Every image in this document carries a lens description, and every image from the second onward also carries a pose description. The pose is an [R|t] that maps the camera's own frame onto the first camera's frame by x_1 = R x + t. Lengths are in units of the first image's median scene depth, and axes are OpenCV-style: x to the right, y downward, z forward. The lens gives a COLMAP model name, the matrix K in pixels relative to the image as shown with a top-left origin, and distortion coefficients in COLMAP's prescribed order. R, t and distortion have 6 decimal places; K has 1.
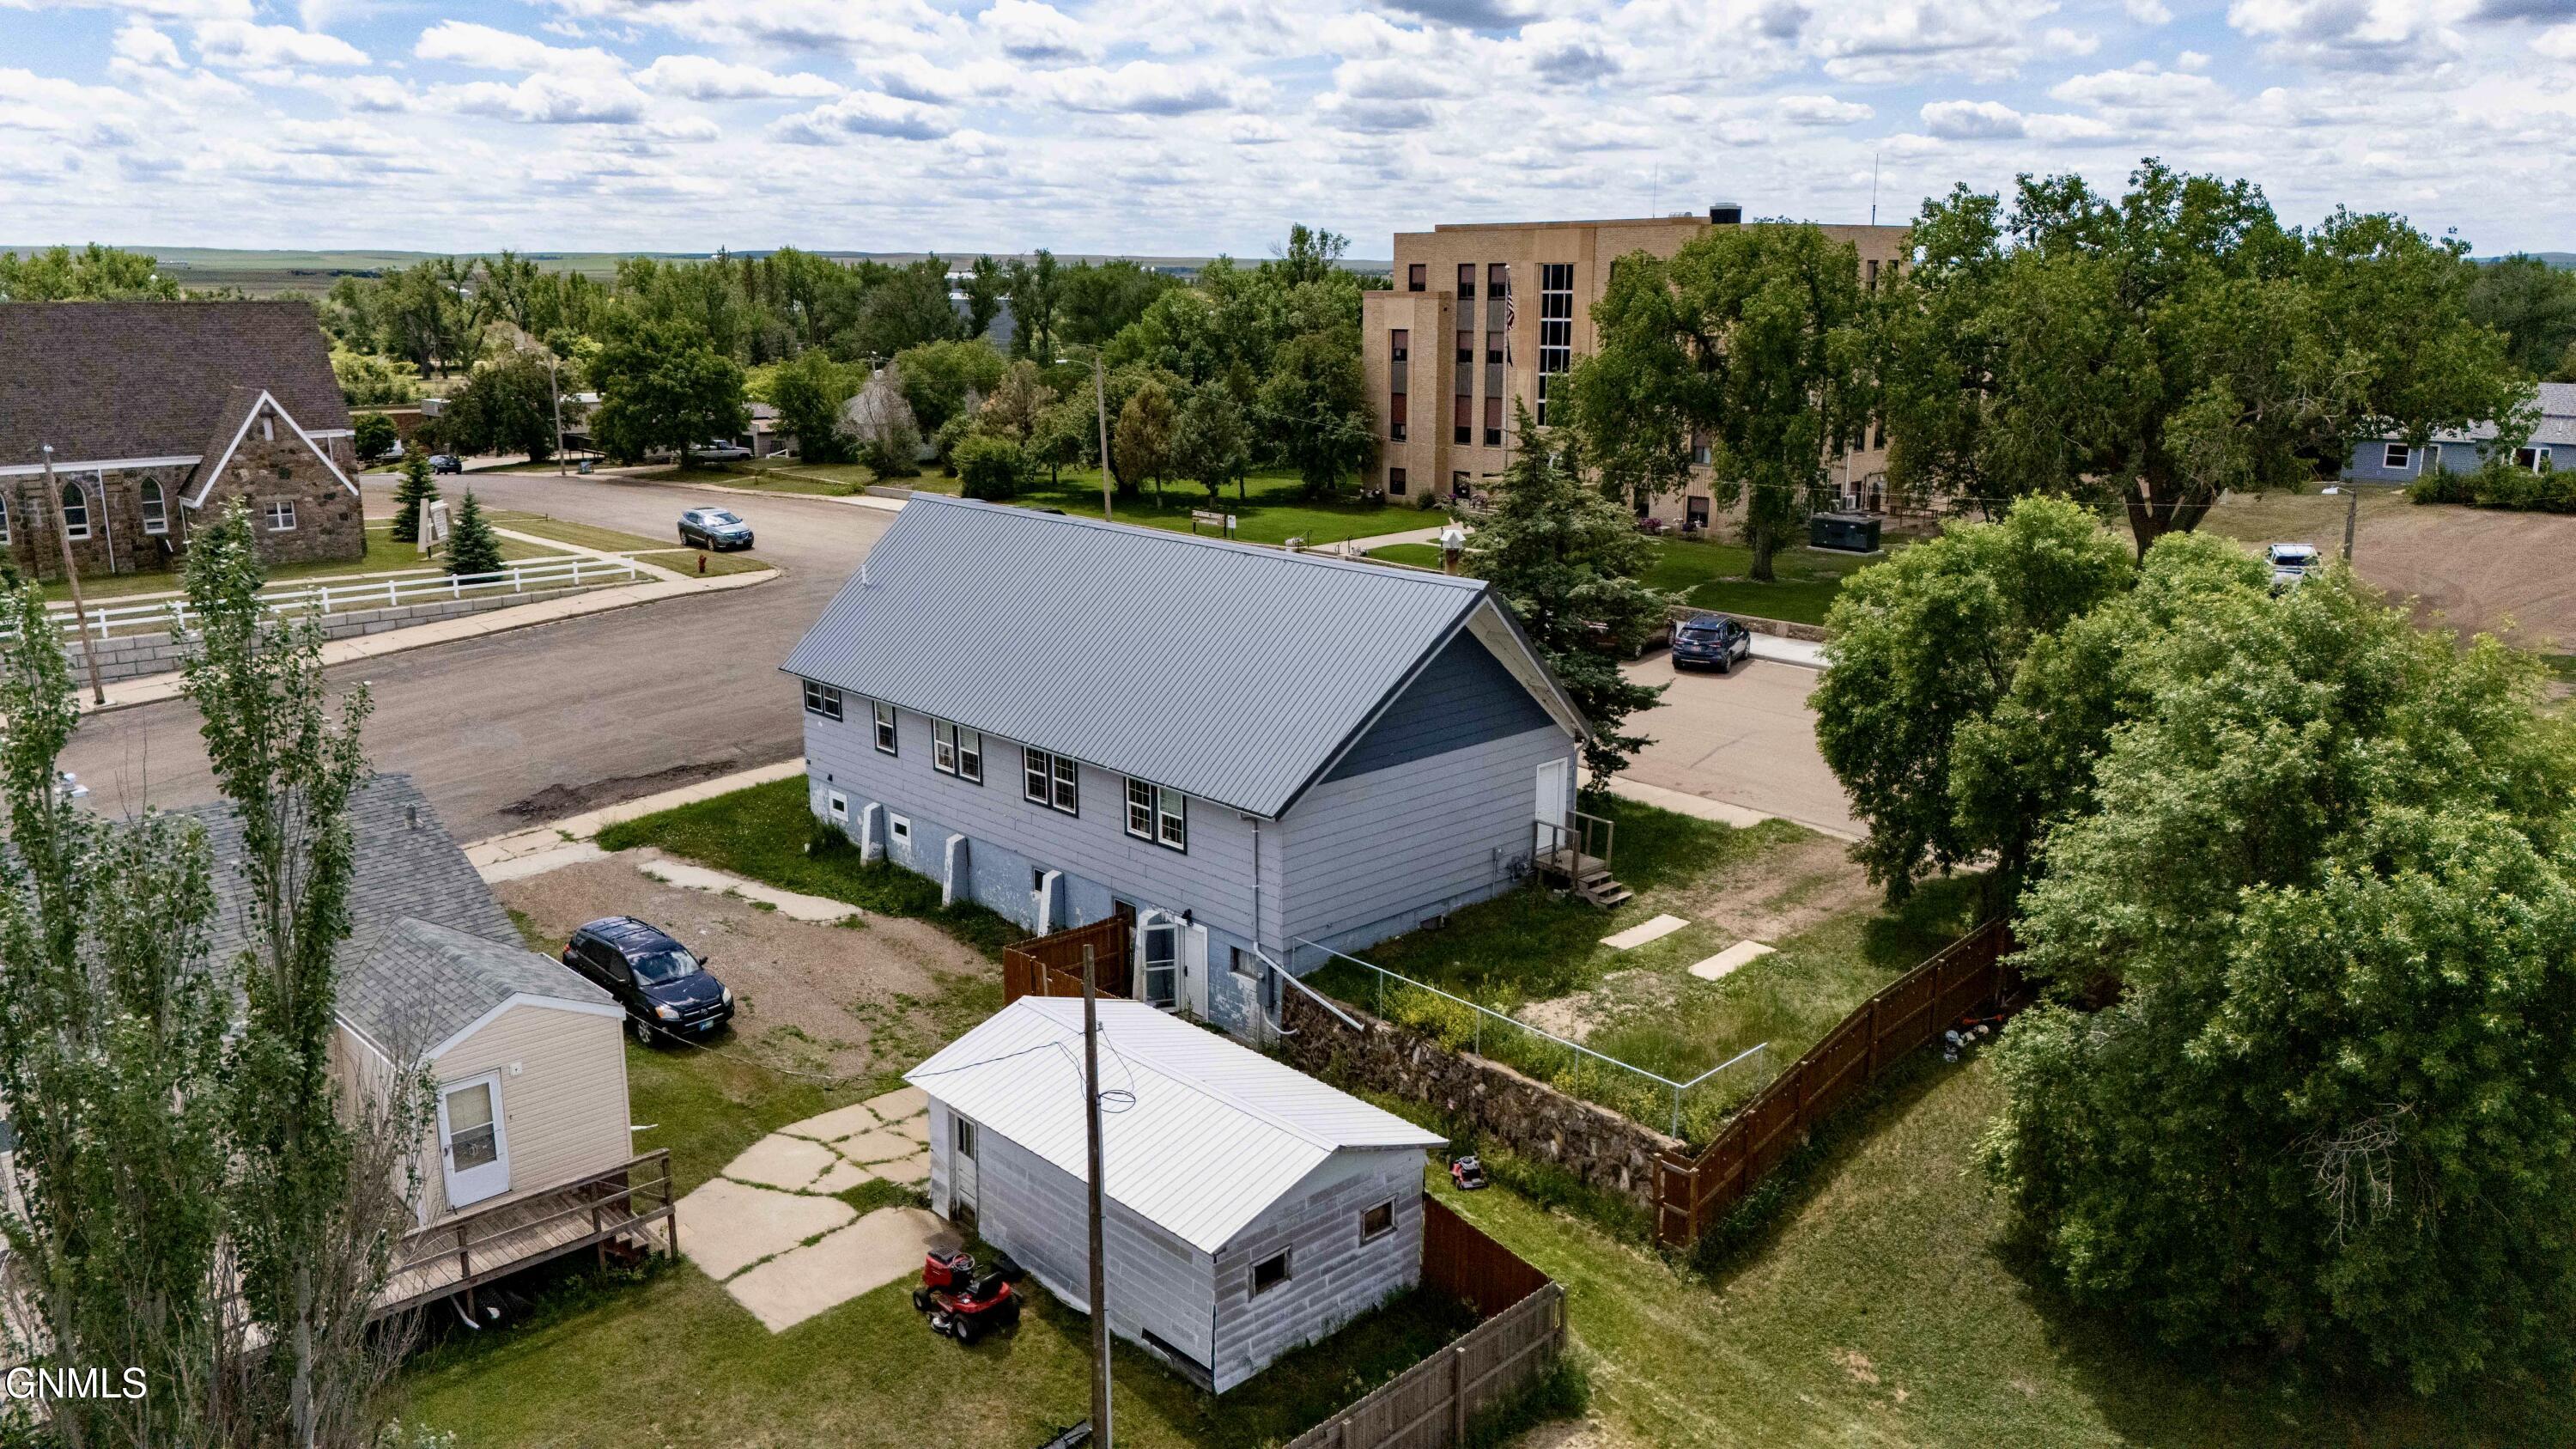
lens RADIAL K [[1892.6, 0, 1288.0], [0, 1892.6, 724.5], [0, 0, 1]] dist [0.086842, -0.095453]
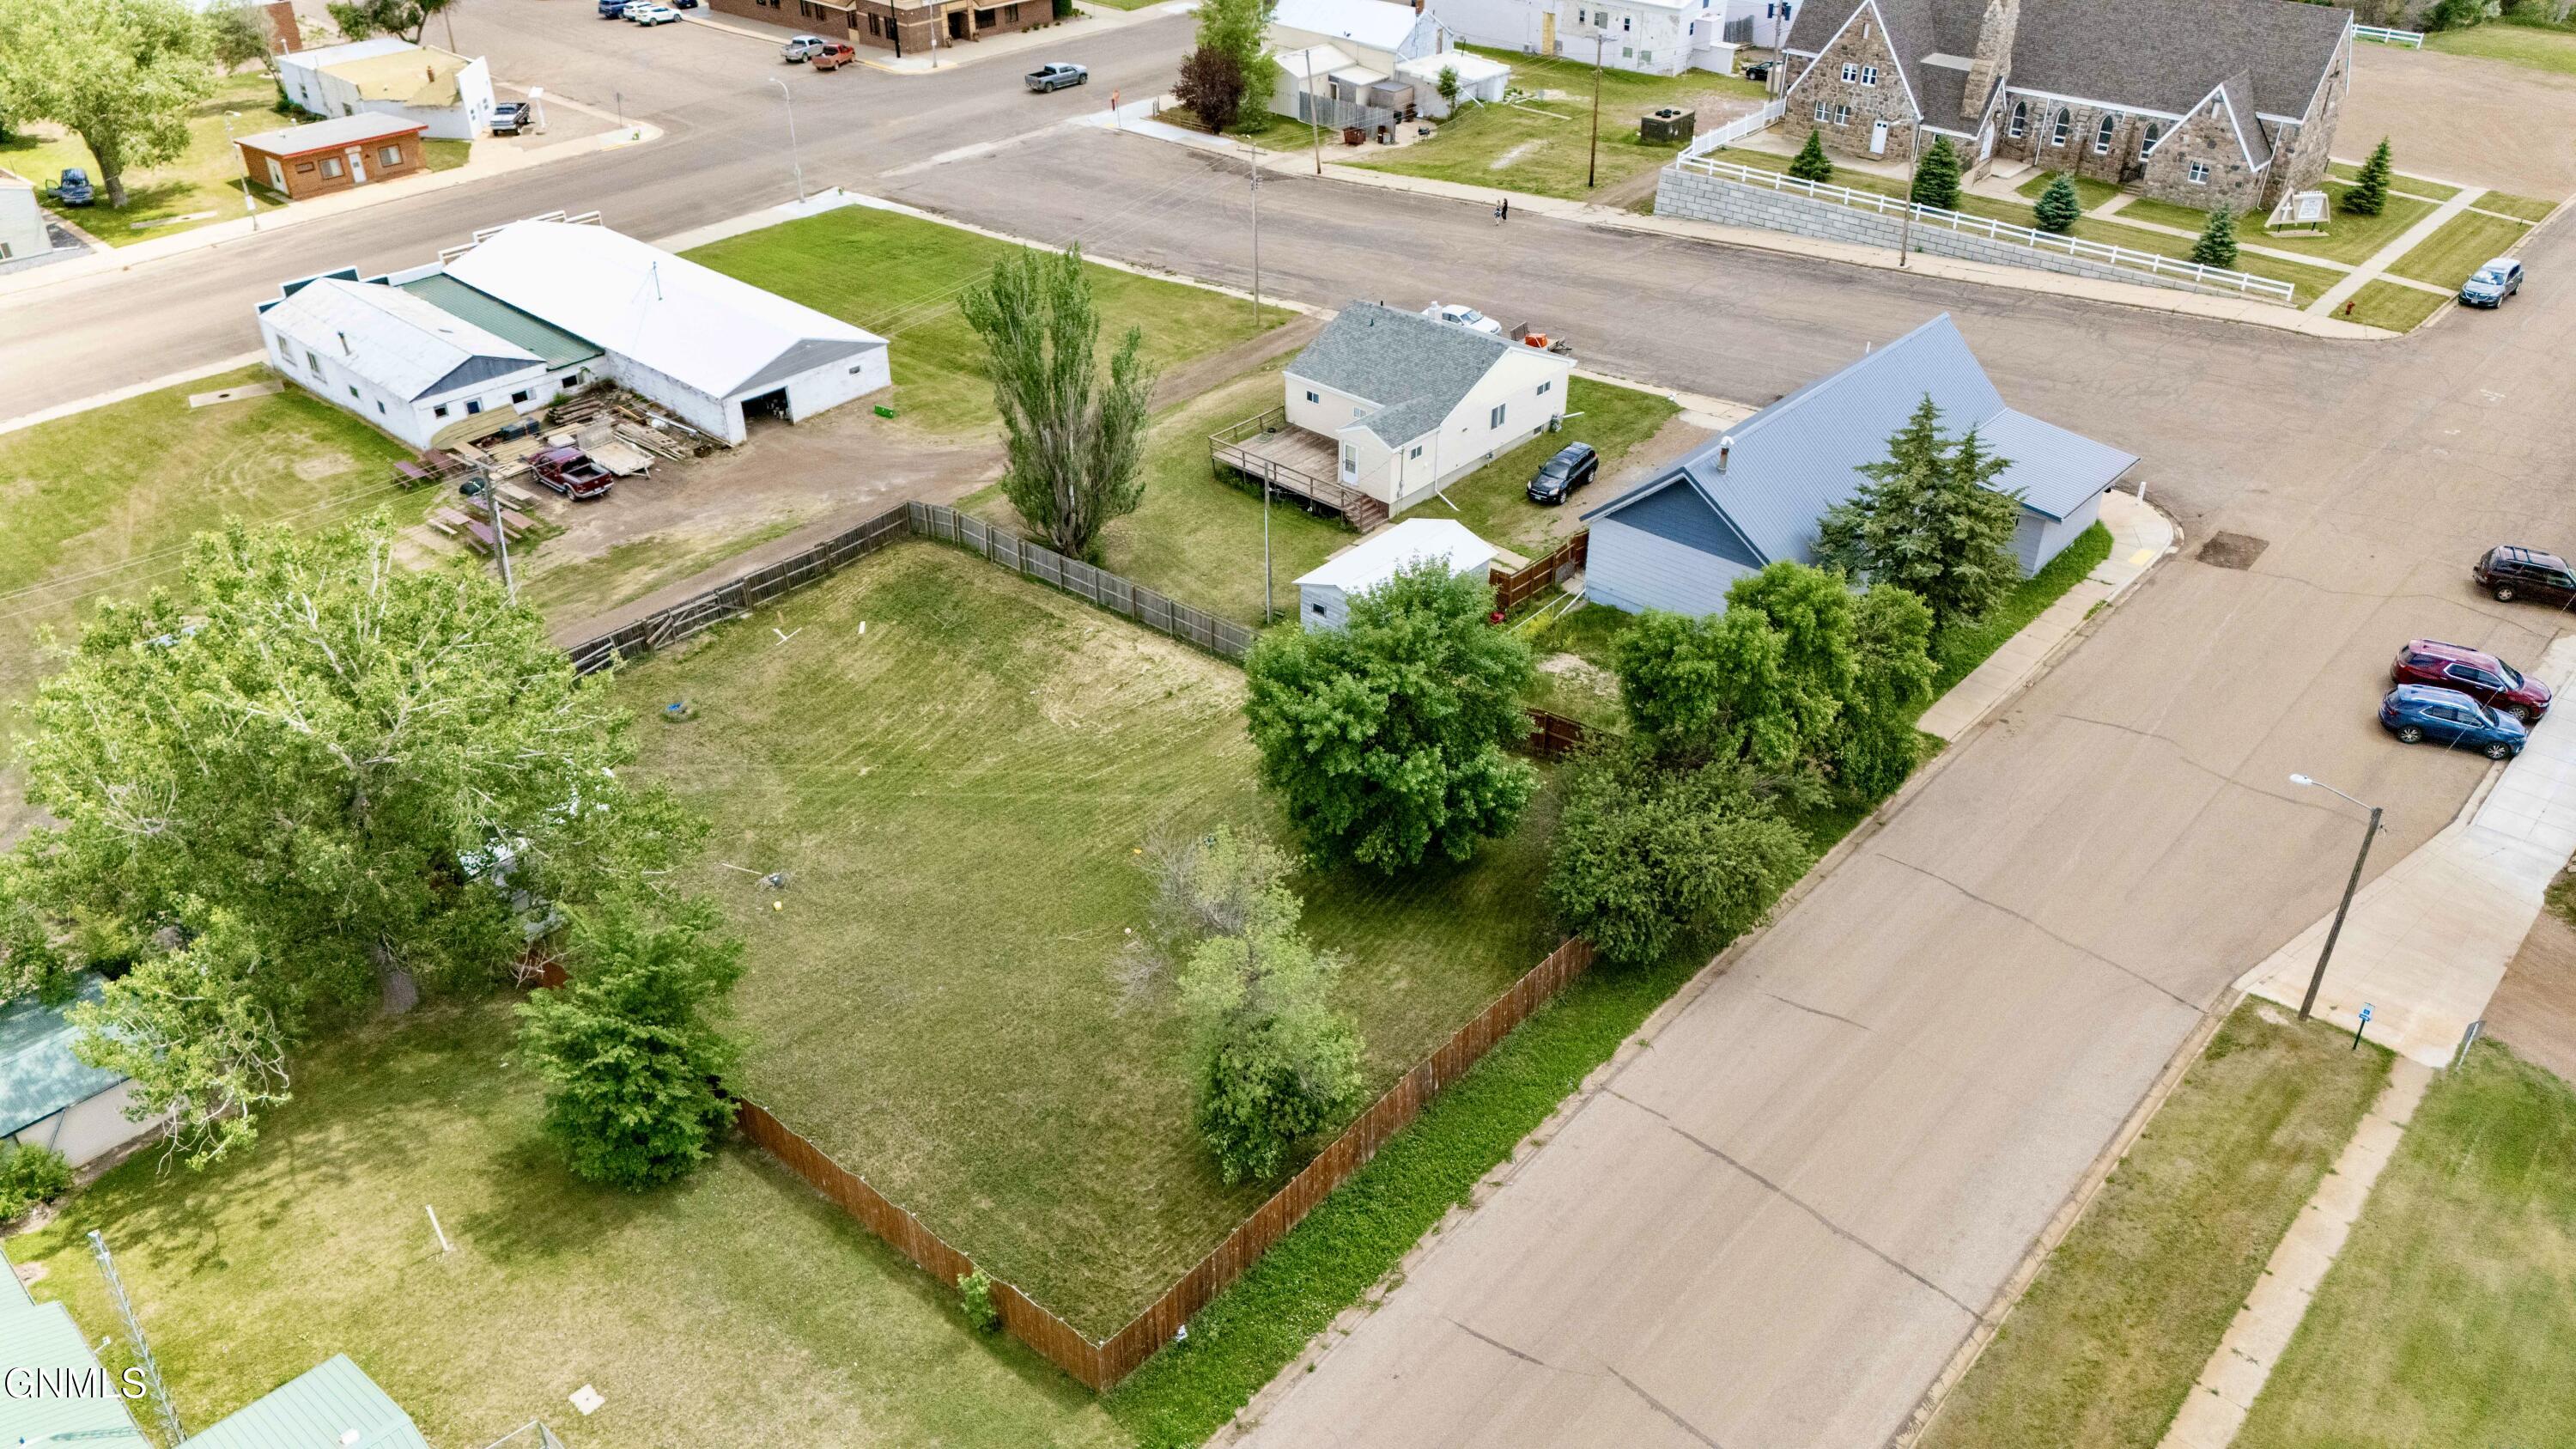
lens RADIAL K [[1892.6, 0, 1288.0], [0, 1892.6, 724.5], [0, 0, 1]] dist [0.086842, -0.095453]
pose [[0.083184, 0.534166, -0.841277, 0.947531], [-0.227018, 0.832163, 0.505932, -0.383265], [0.970331, 0.148900, 0.190489, 0.160082]]
